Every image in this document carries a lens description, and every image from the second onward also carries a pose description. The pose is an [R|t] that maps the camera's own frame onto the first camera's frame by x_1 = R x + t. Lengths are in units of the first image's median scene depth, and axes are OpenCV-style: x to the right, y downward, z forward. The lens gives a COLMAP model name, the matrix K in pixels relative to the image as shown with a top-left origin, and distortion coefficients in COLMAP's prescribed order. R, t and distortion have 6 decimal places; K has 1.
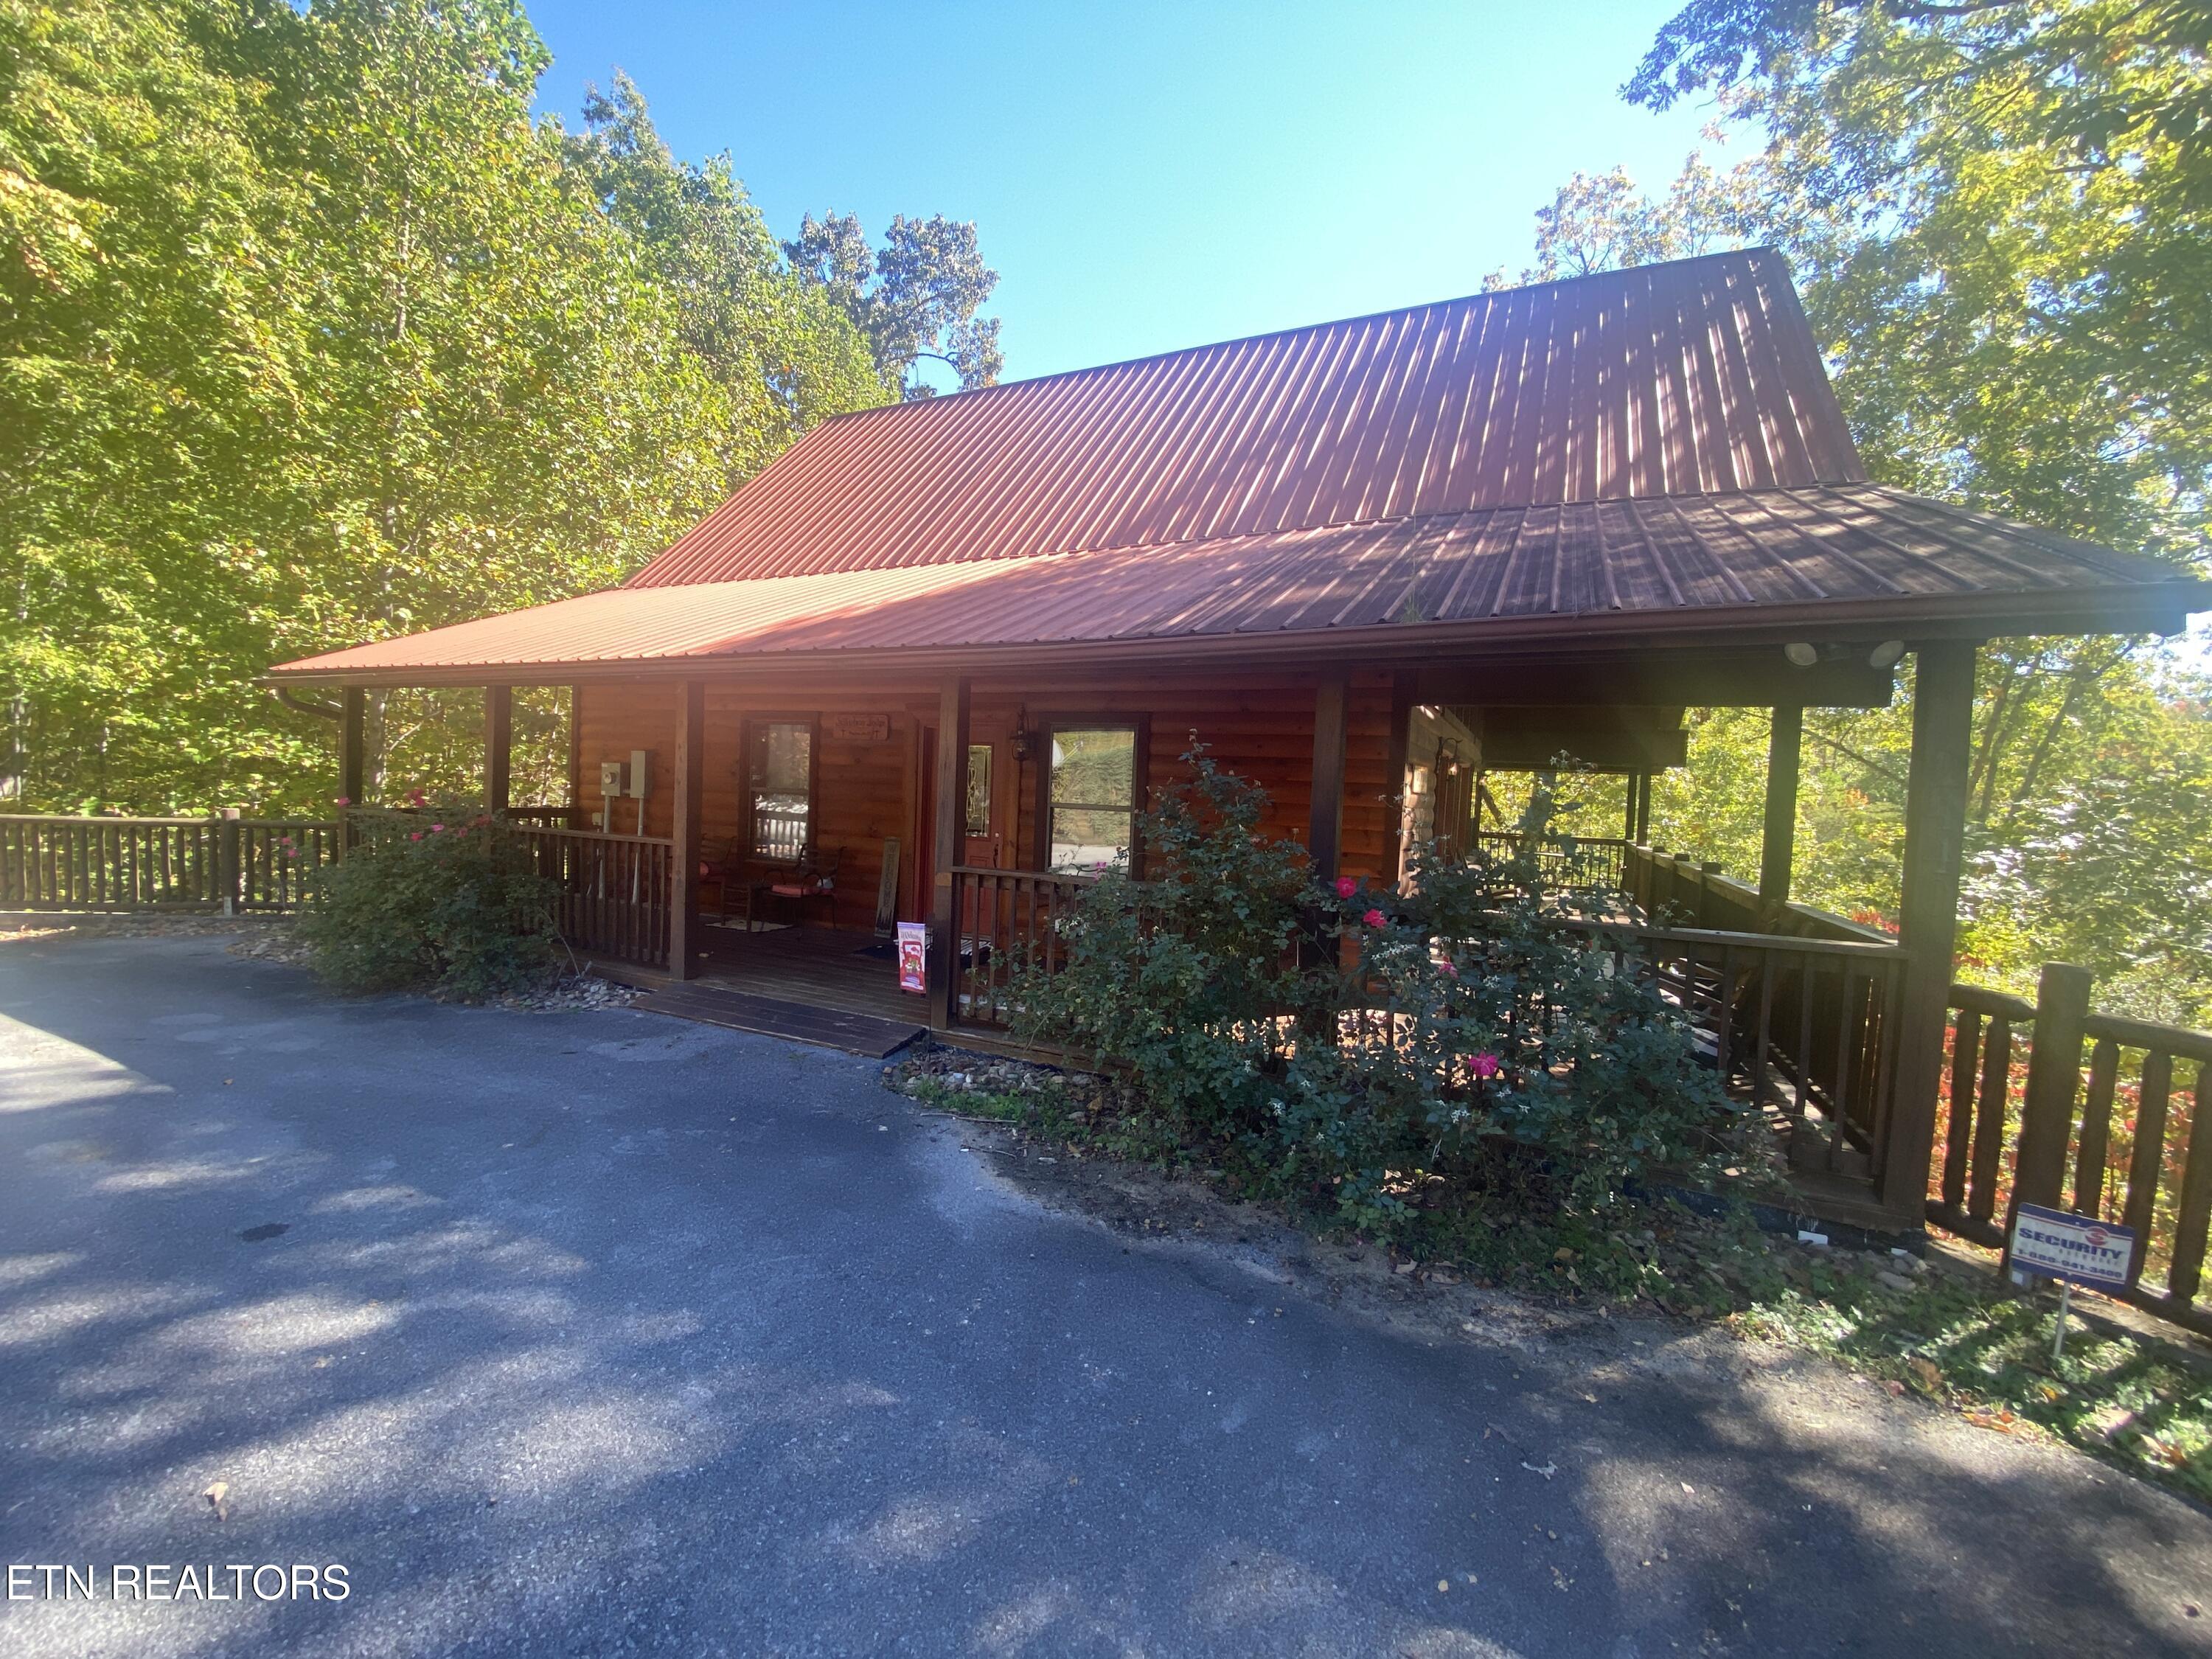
lens RADIAL K [[898.9, 0, 1102.4], [0, 898.9, 836.5], [0, 0, 1]] dist [-0.007437, -0.004148]
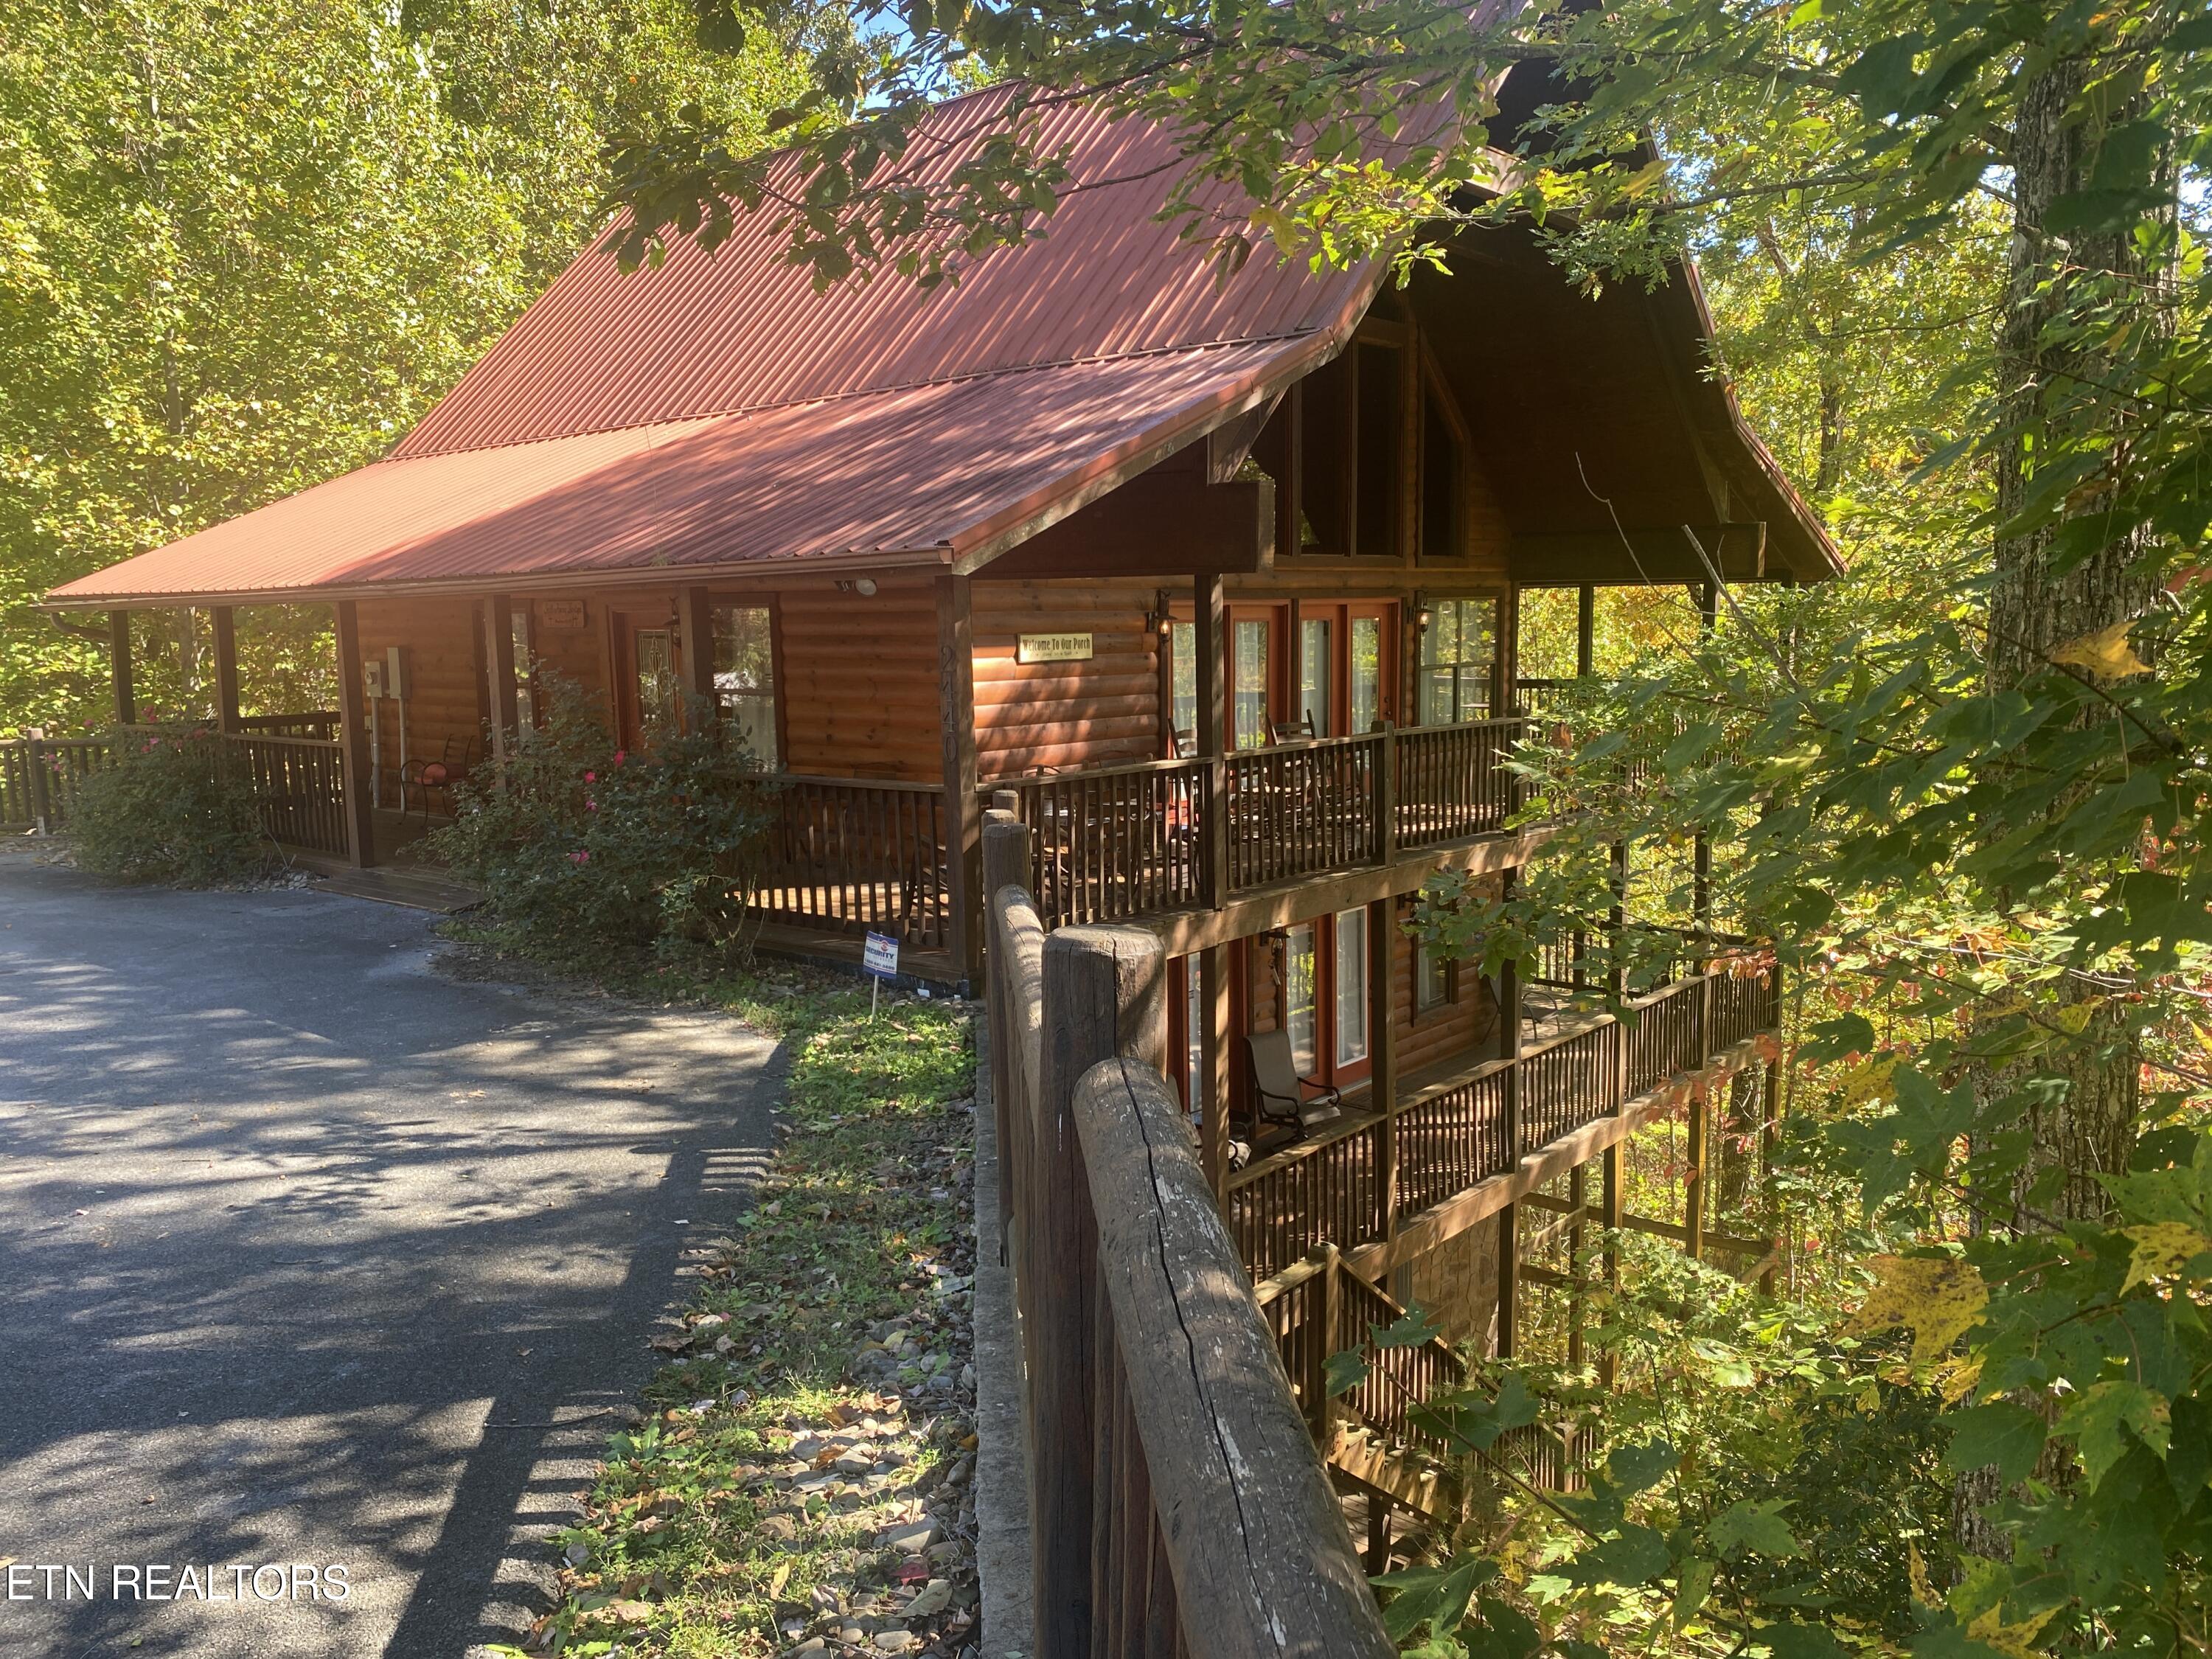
lens RADIAL K [[1683.7, 0, 1103.8], [0, 1683.7, 830.0], [0, 0, 1]] dist [0.010449, 0.003932]
pose [[0.968621, -0.029316, -0.246808, 0.580975], [0.047794, 0.996456, 0.069214, 0.007044], [0.243904, -0.078838, 0.966590, -0.493388]]
